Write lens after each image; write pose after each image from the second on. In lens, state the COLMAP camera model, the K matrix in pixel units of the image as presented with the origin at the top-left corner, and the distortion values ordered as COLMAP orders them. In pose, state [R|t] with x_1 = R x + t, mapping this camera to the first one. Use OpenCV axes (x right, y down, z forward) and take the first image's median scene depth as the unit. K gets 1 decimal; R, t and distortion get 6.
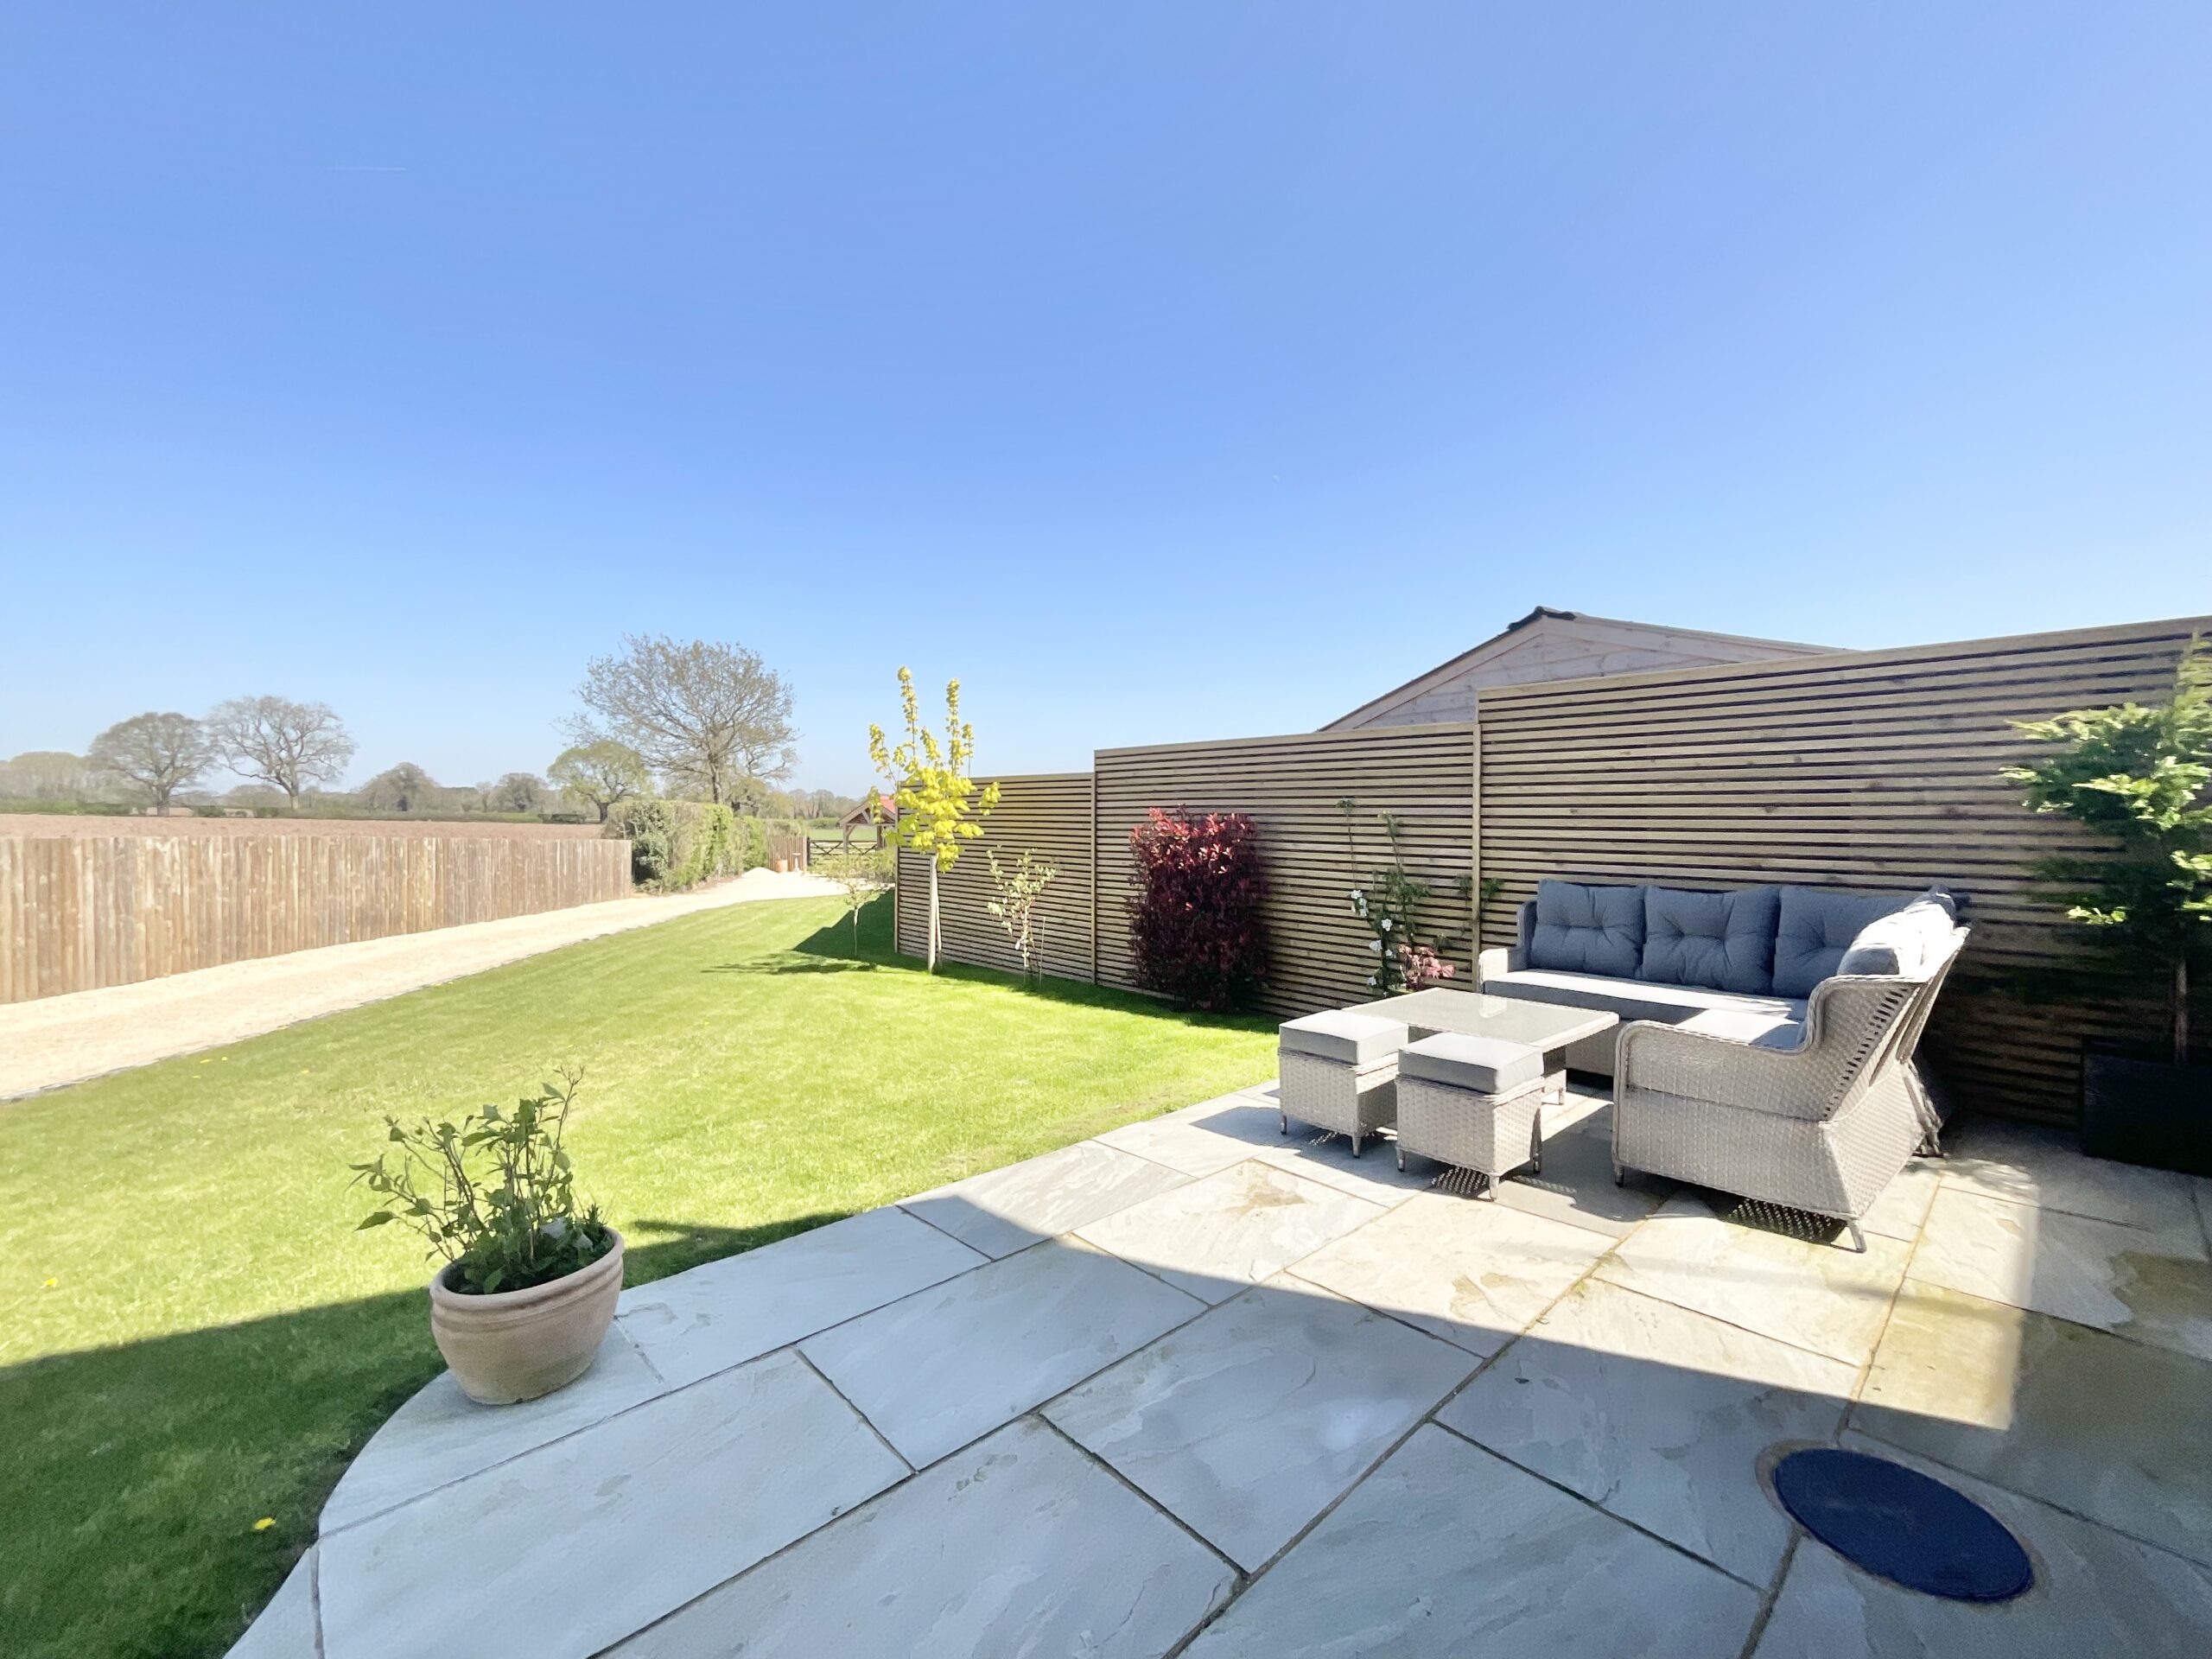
lens RADIAL K [[897.7, 0, 1124.2], [0, 897.7, 834.7], [0, 0, 1]] dist [0.000105, 0.000316]
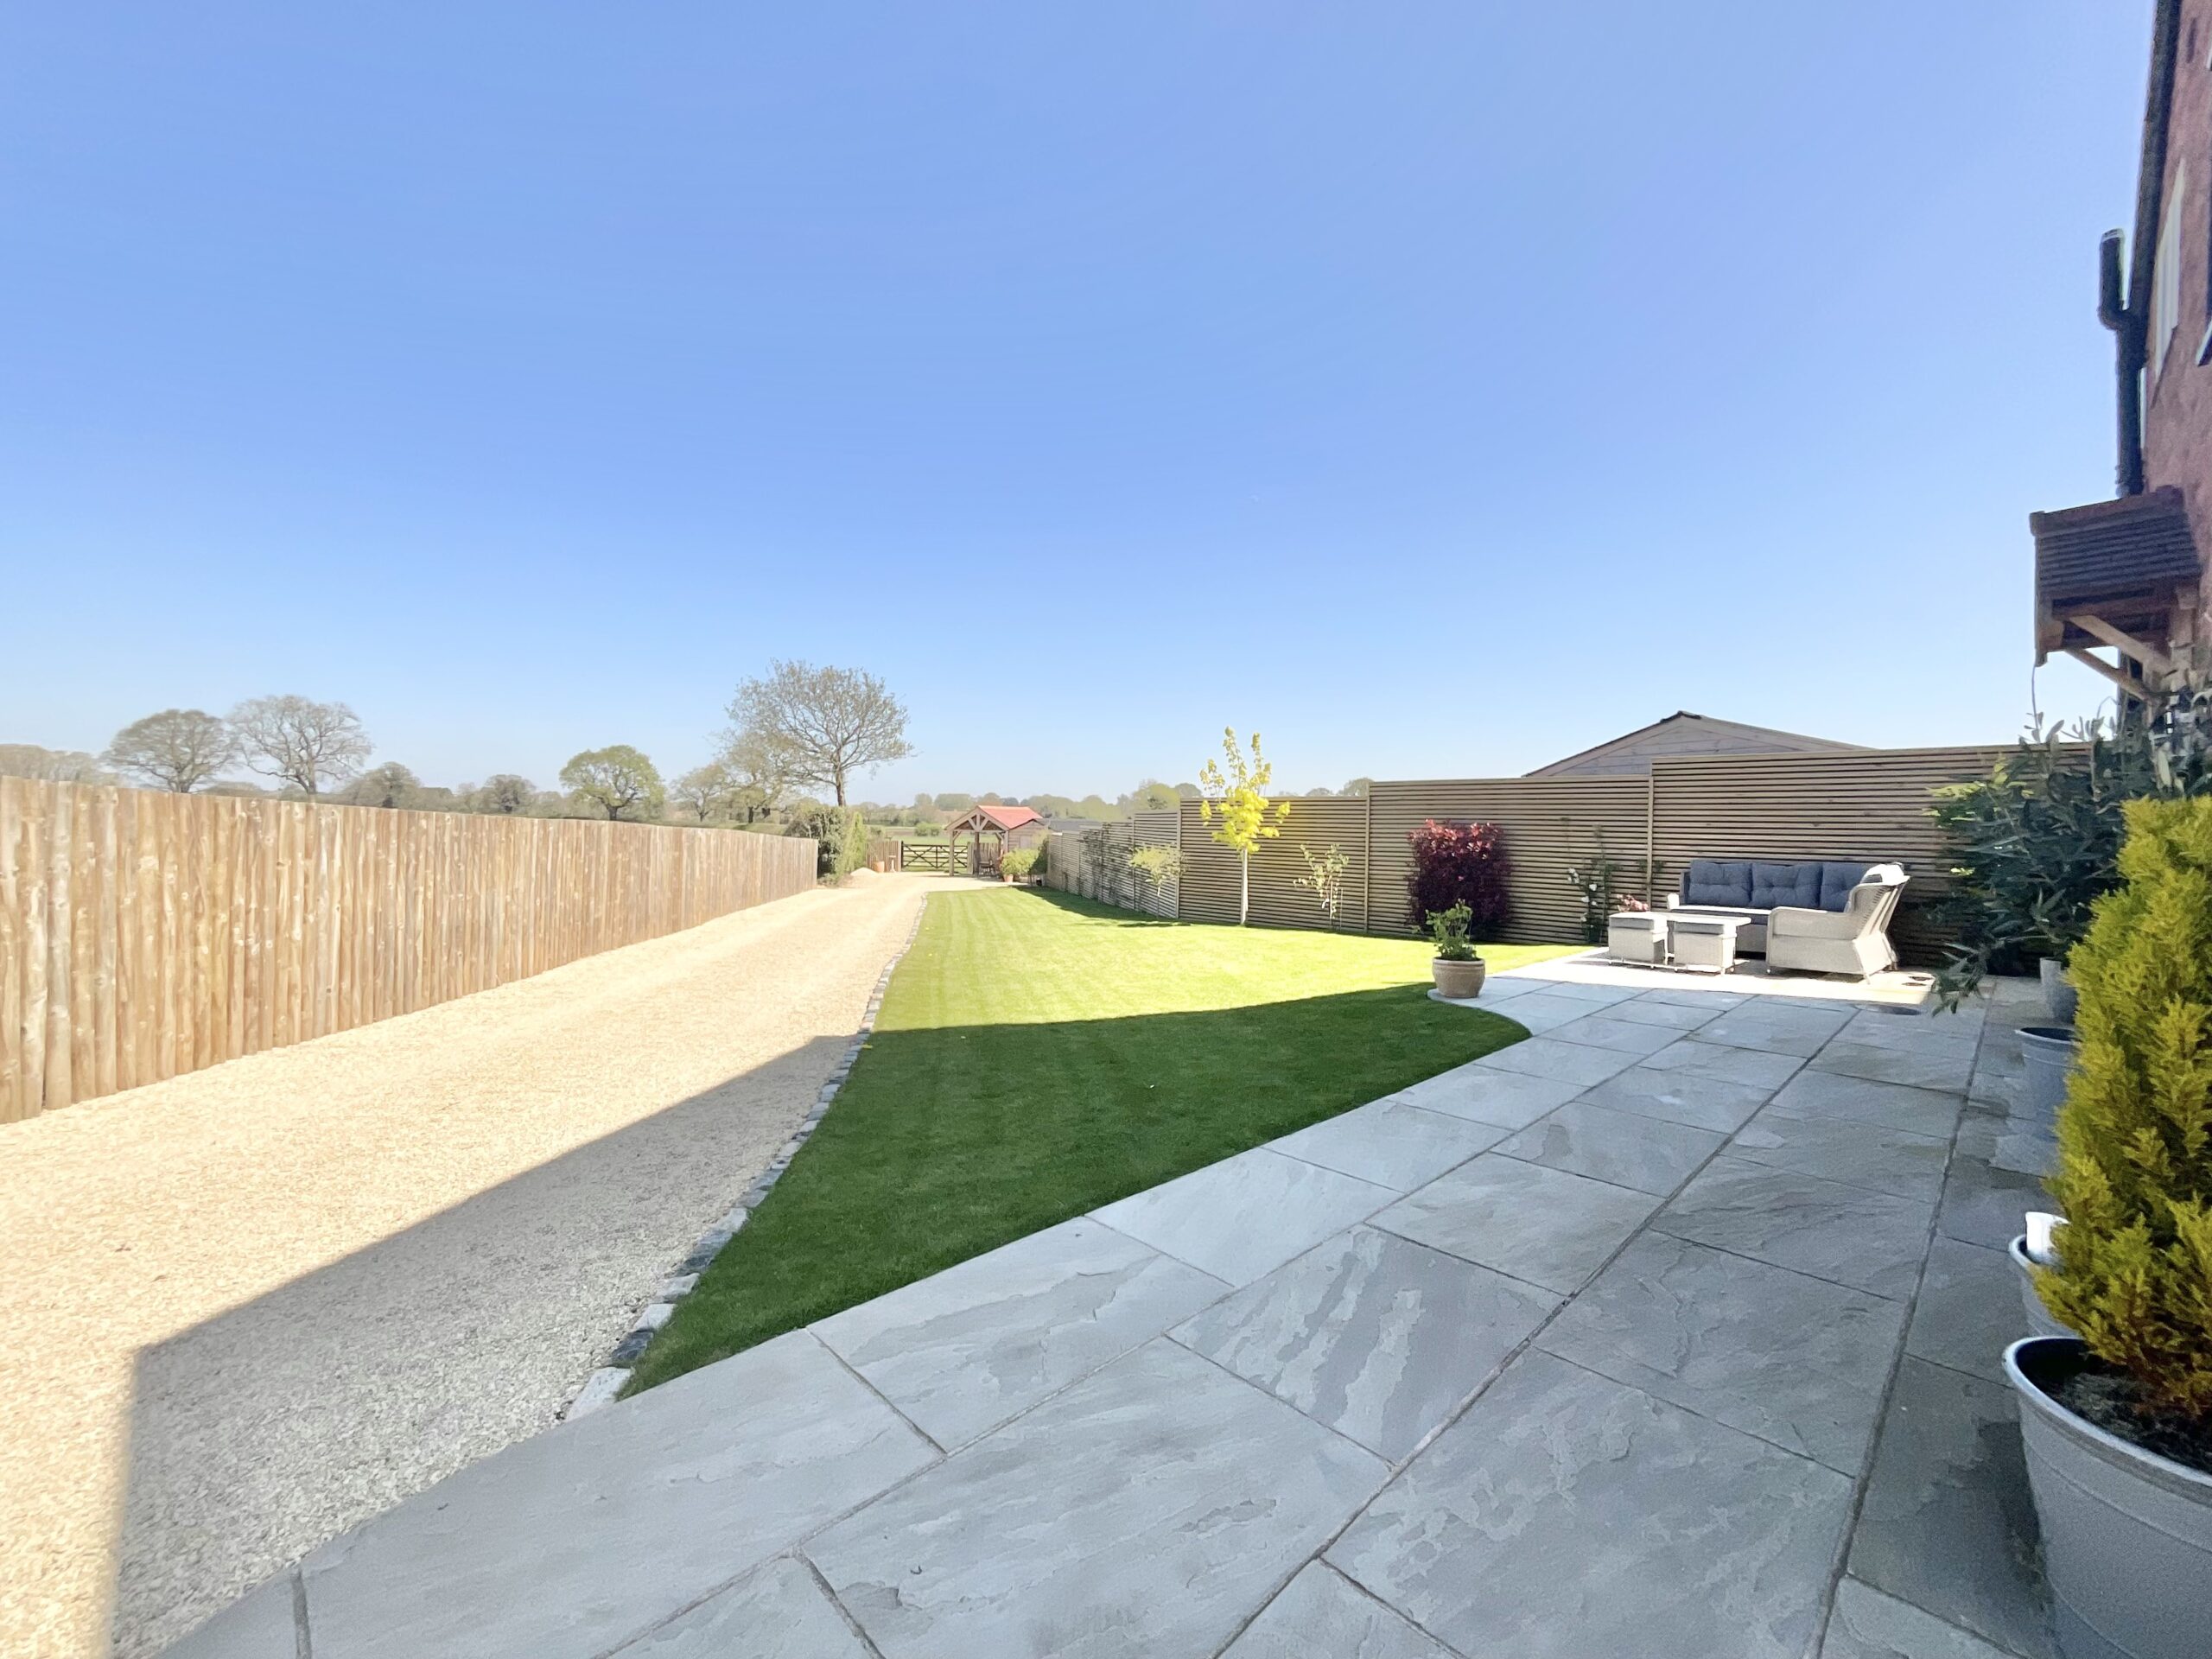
lens RADIAL K [[897.7, 0, 1124.2], [0, 897.7, 834.7], [0, 0, 1]] dist [0.000105, 0.000316]
pose [[0.999555, 0.016856, 0.024623, -0.458738], [-0.016508, 0.999762, -0.014293, 0.025185], [-0.024858, 0.013880, 0.999595, -0.508587]]
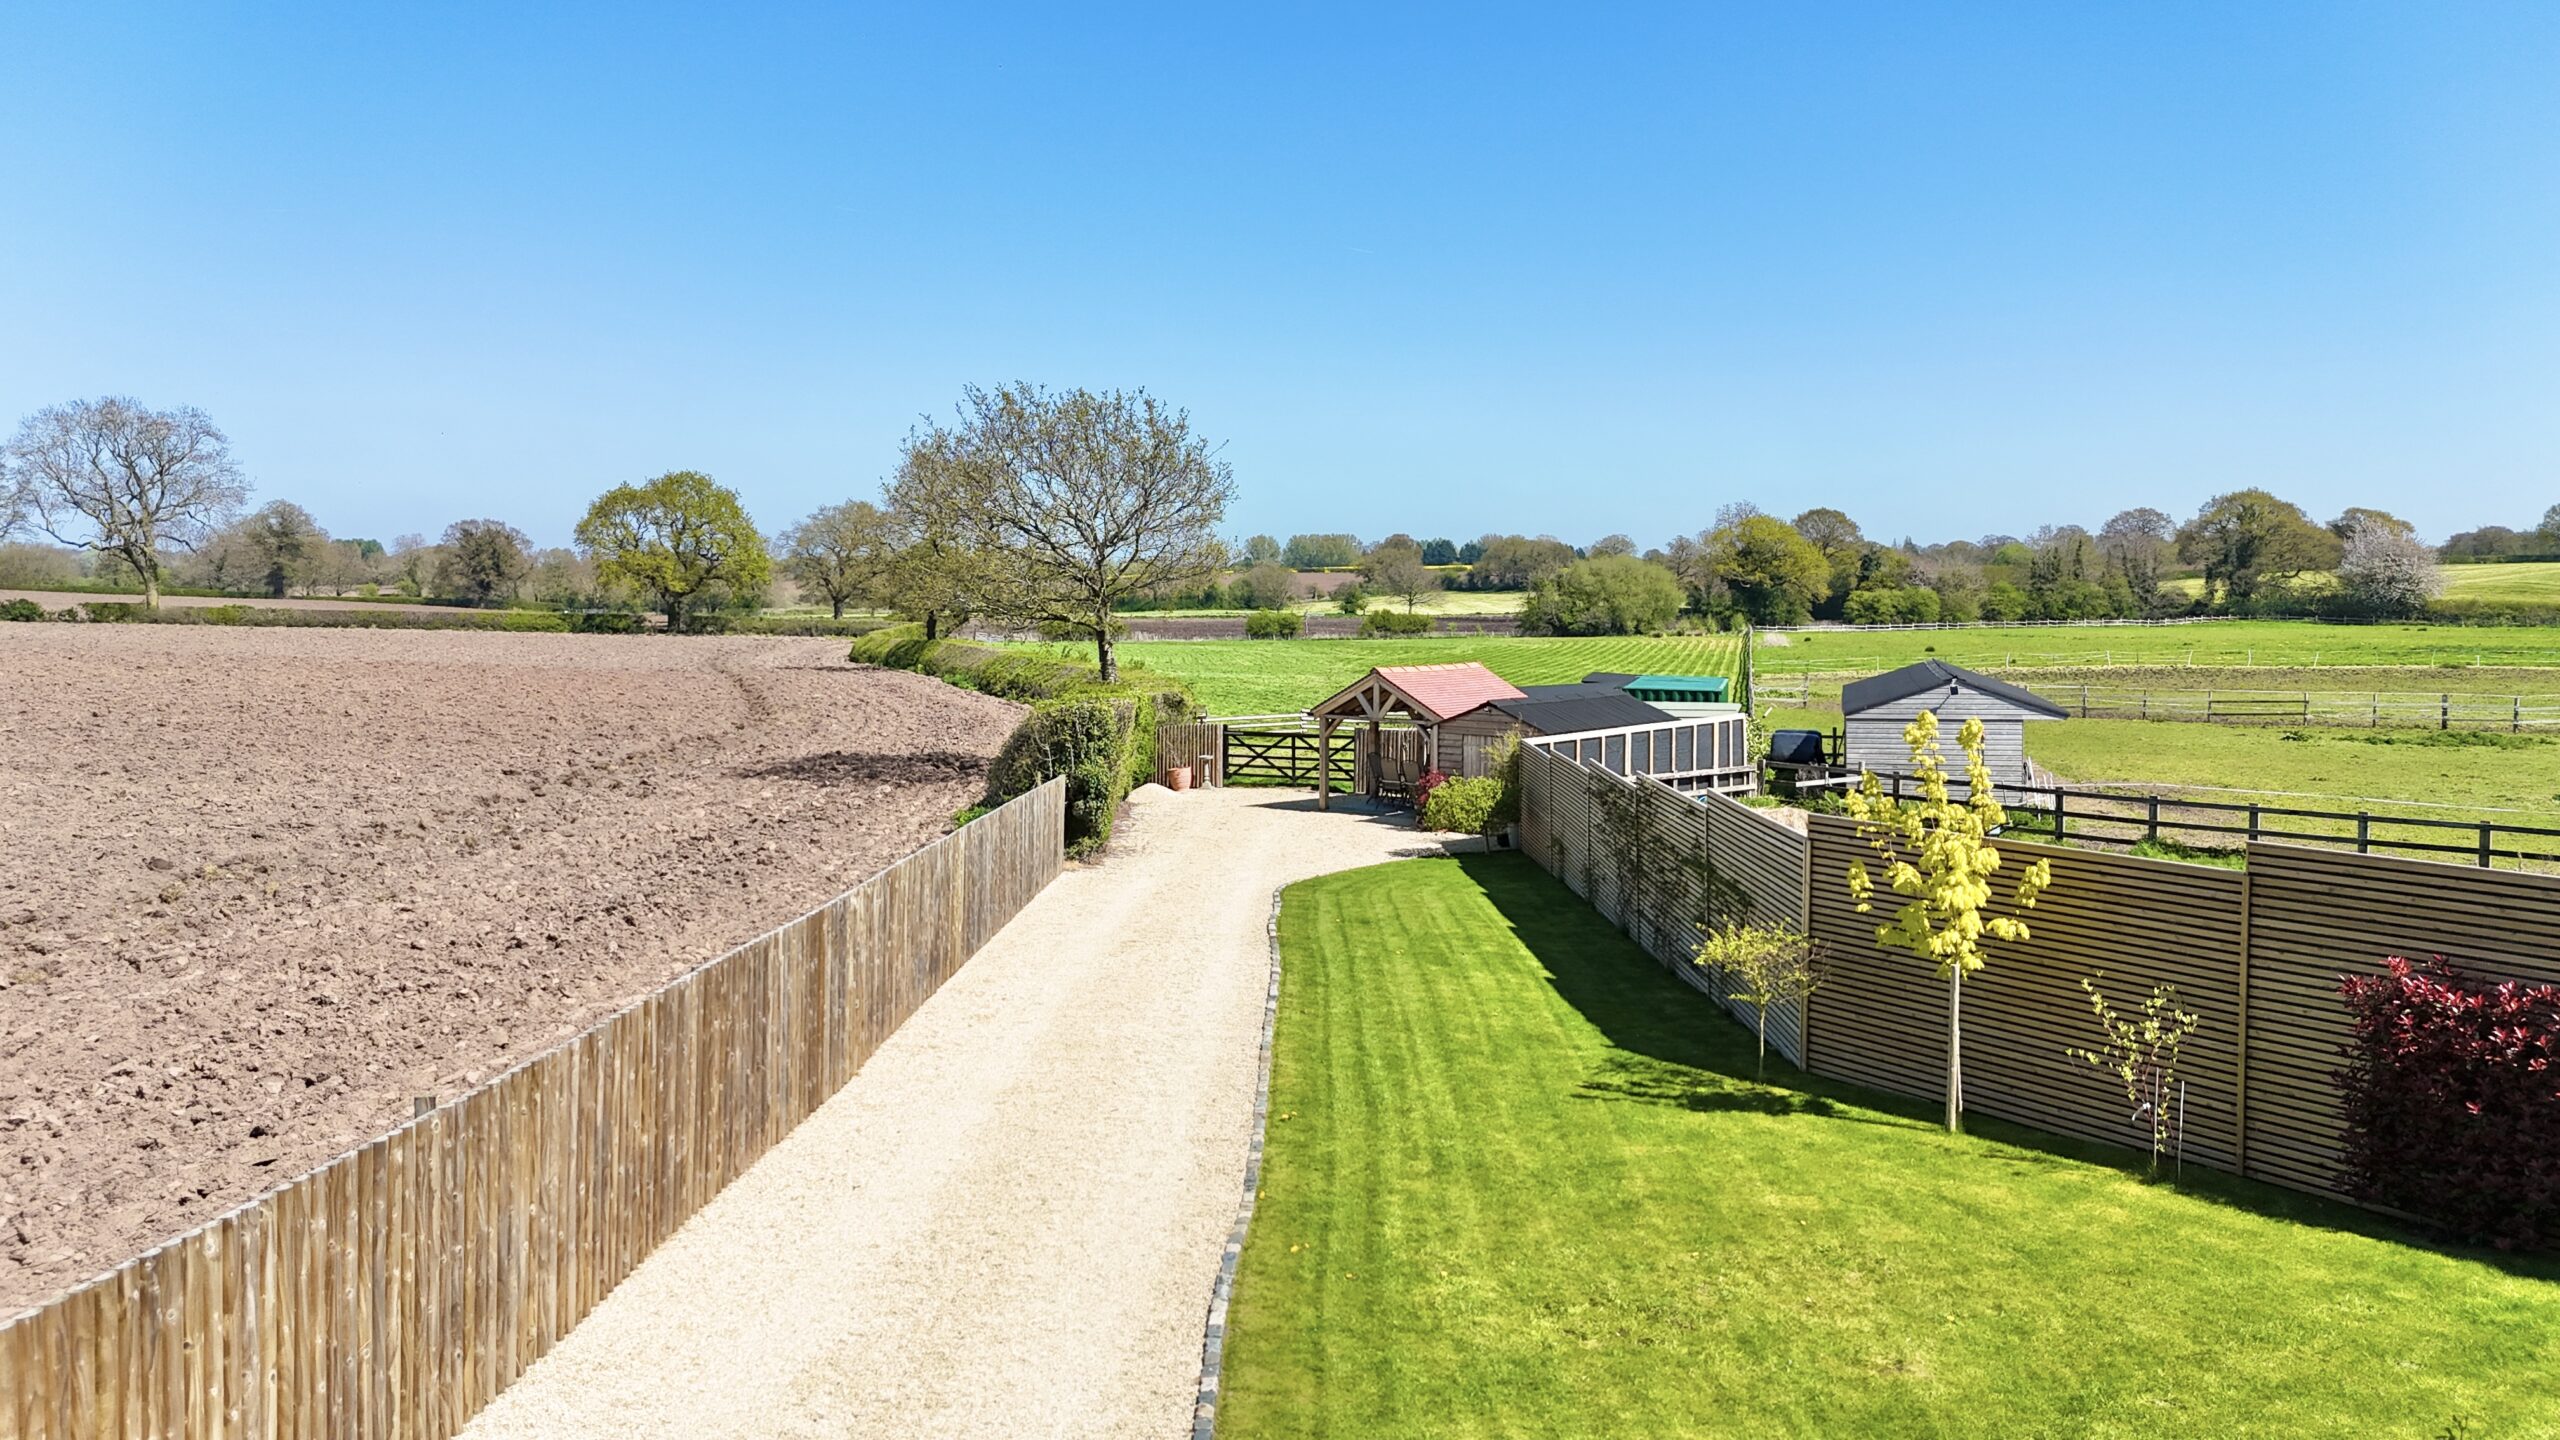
lens RADIAL K [[1879.1, 0, 1323.3], [0, 1879.1, 672.6], [0, 0, 1]] dist [0.115090, -0.129898]
pose [[0.986680, 0.009774, -0.162379, -0.463827], [-0.006636, 0.999781, 0.019852, -0.231528], [0.162537, -0.018510, 0.986529, -0.544436]]
